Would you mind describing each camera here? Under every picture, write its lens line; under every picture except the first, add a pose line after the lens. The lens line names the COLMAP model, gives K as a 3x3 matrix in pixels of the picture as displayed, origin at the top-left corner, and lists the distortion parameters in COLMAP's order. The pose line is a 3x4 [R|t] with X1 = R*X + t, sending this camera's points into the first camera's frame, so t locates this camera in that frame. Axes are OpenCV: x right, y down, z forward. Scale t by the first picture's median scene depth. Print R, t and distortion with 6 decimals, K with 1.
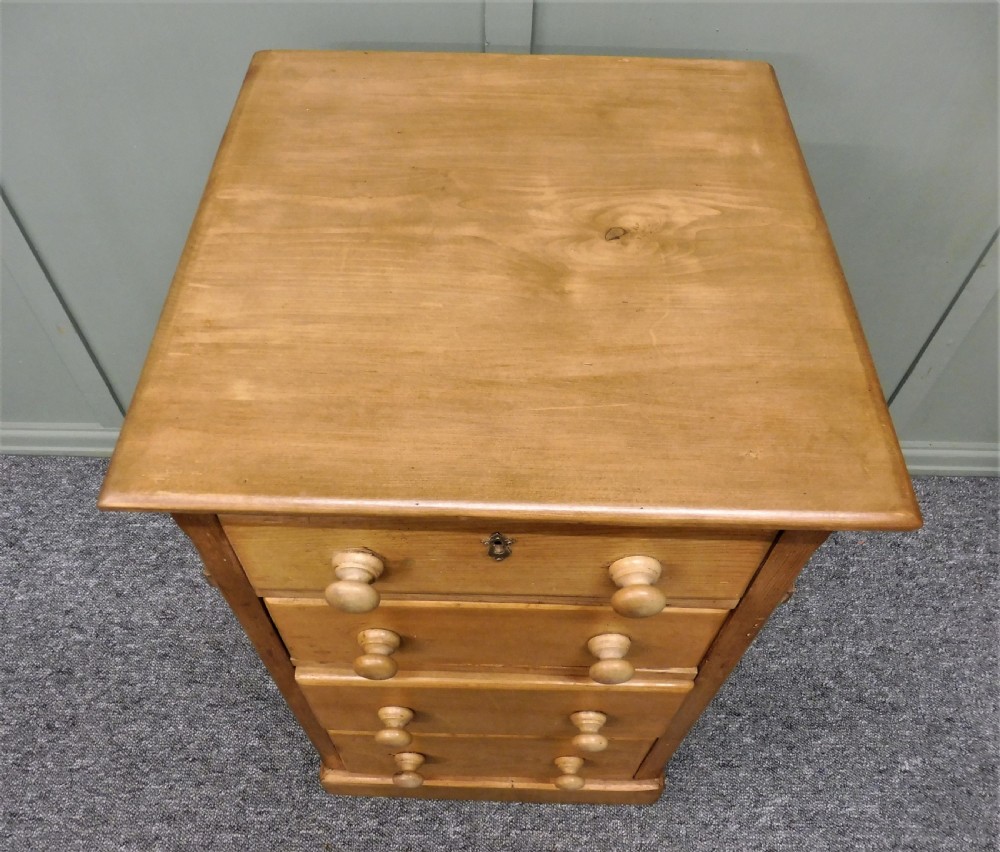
lens RADIAL K [[846.4, 0, 483.3], [0, 846.4, 431.5], [0, 0, 1]] dist [-0.088515, 0.070020]
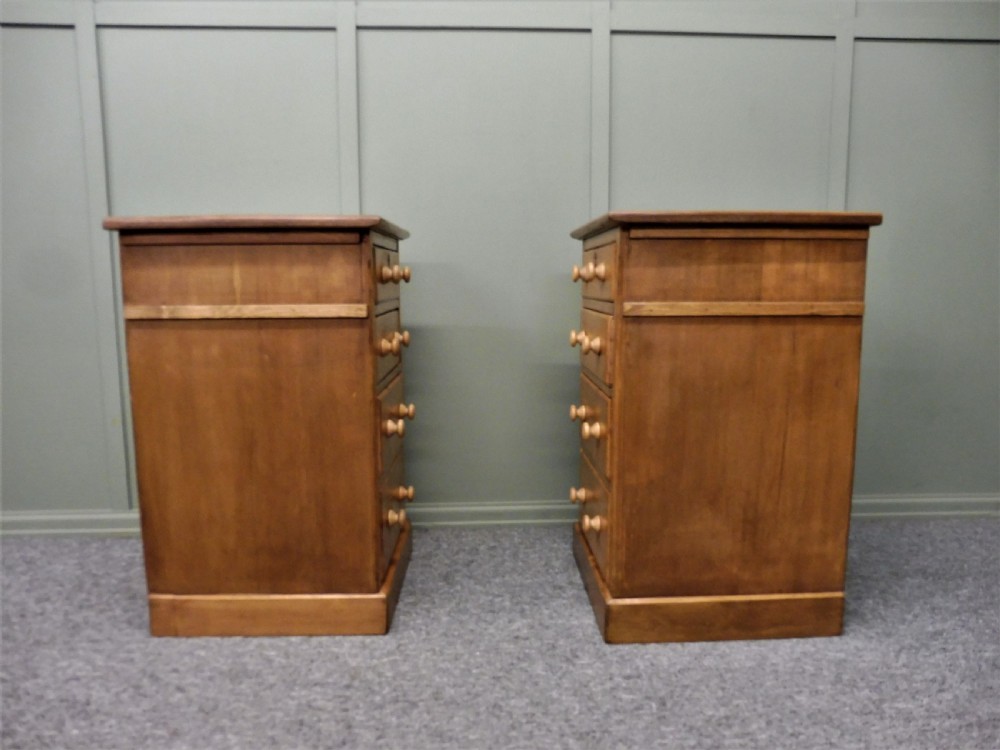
lens RADIAL K [[727.9, 0, 501.8], [0, 727.9, 377.0], [0, 0, 1]] dist [-0.068189, 0.040773]
pose [[0.996368, -0.027651, 0.080533, 0.229719], [0.077364, 0.689056, -0.720567, 1.084364], [-0.035567, 0.724180, 0.688693, -0.191485]]
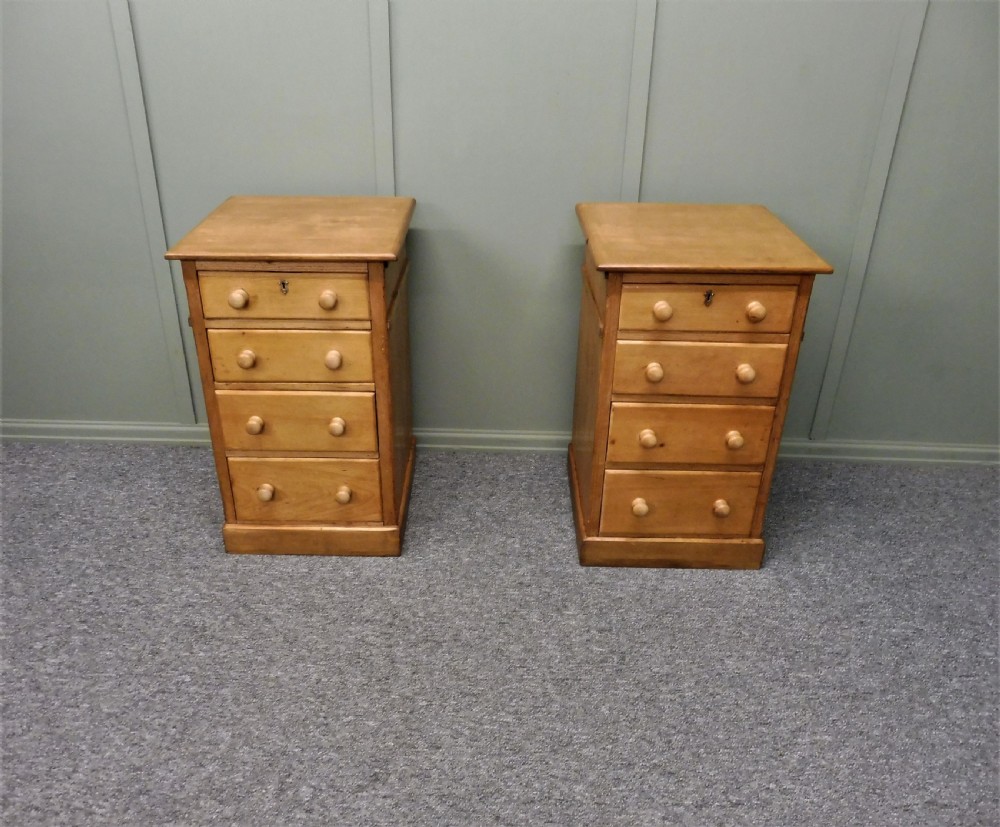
lens RADIAL K [[822.3, 0, 486.6], [0, 822.3, 405.8], [0, 0, 1]] dist [-0.010892, -0.071669]
pose [[0.999996, 0.002126, 0.001581, 0.263947], [-0.001209, 0.897082, -0.441862, 0.945388], [-0.002358, 0.441859, 0.897081, -0.792314]]
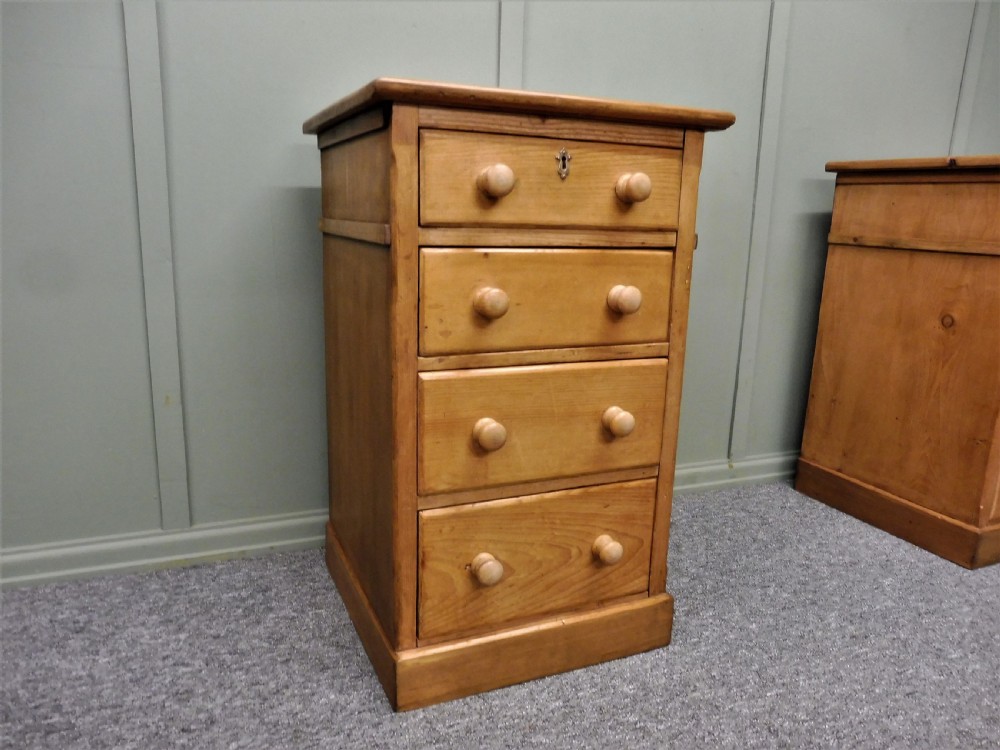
lens RADIAL K [[731.3, 0, 500.0], [0, 731.3, 375.0], [0, 0, 1]] dist [-0.059522, 0.027637]
pose [[0.915152, -0.073387, 0.396373, -0.520756], [0.314570, 0.744894, -0.588369, 0.669346], [-0.252078, 0.663134, 0.704777, 0.123481]]
